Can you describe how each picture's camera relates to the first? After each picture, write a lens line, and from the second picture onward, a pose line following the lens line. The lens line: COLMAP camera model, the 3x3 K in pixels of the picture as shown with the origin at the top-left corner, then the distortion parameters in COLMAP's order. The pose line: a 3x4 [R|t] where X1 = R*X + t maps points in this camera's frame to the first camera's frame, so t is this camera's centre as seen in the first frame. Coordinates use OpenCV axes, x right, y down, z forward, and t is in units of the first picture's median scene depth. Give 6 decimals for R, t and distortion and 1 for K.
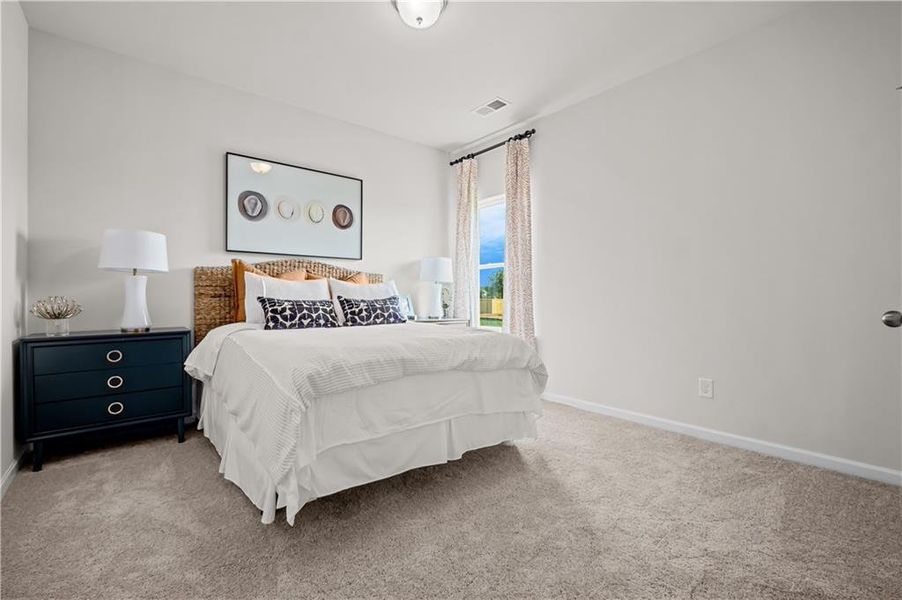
lens RADIAL K [[392.5, 0, 449.0], [0, 392.5, 297.6], [0, 0, 1]] dist [0.001905, 0.000550]
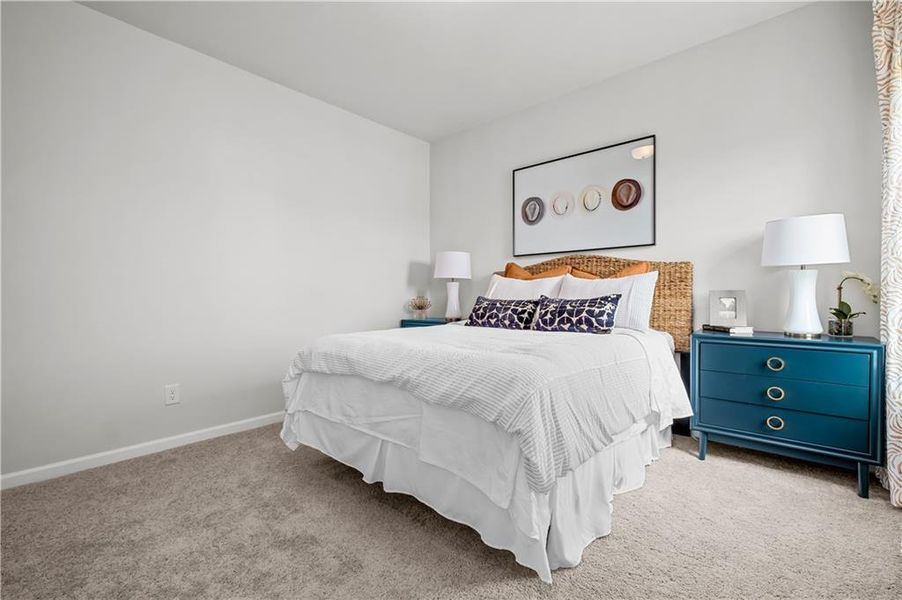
lens RADIAL K [[395.2, 0, 450.0], [0, 395.2, 304.2], [0, 0, 1]] dist [-0.025949, 0.000212]
pose [[0.155492, 0.019958, -0.987636, 0.566561], [0.005393, 0.999764, 0.021052, -0.004295], [0.987822, -0.008599, 0.155347, 0.652304]]
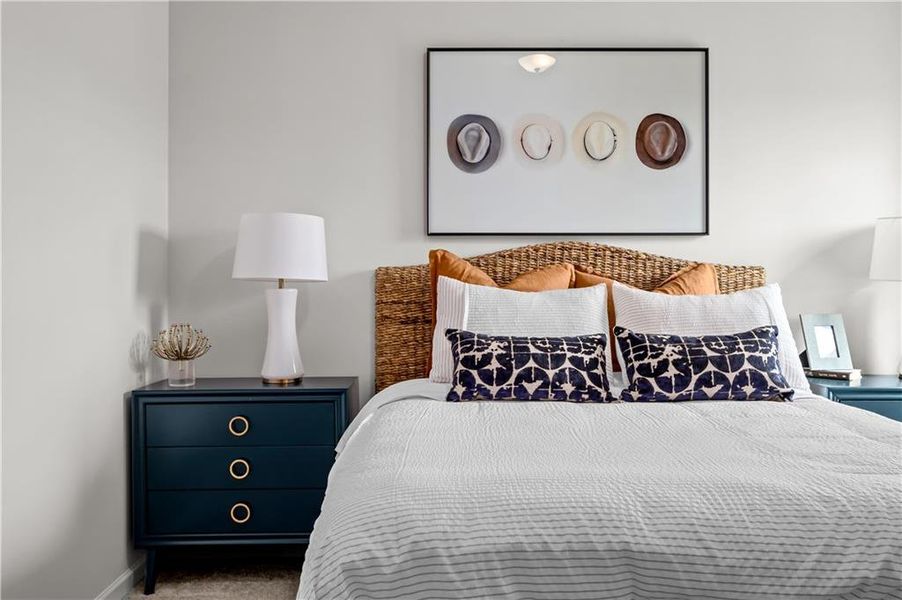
lens RADIAL K [[773.7, 0, 450.6], [0, 773.7, 279.8], [0, 0, 1]] dist [-0.016856, 0.003239]
pose [[0.777946, -0.012998, -0.628196, 0.110922], [0.000546, 0.999800, -0.020011, -0.039323], [0.628330, 0.015224, 0.777798, 0.220467]]
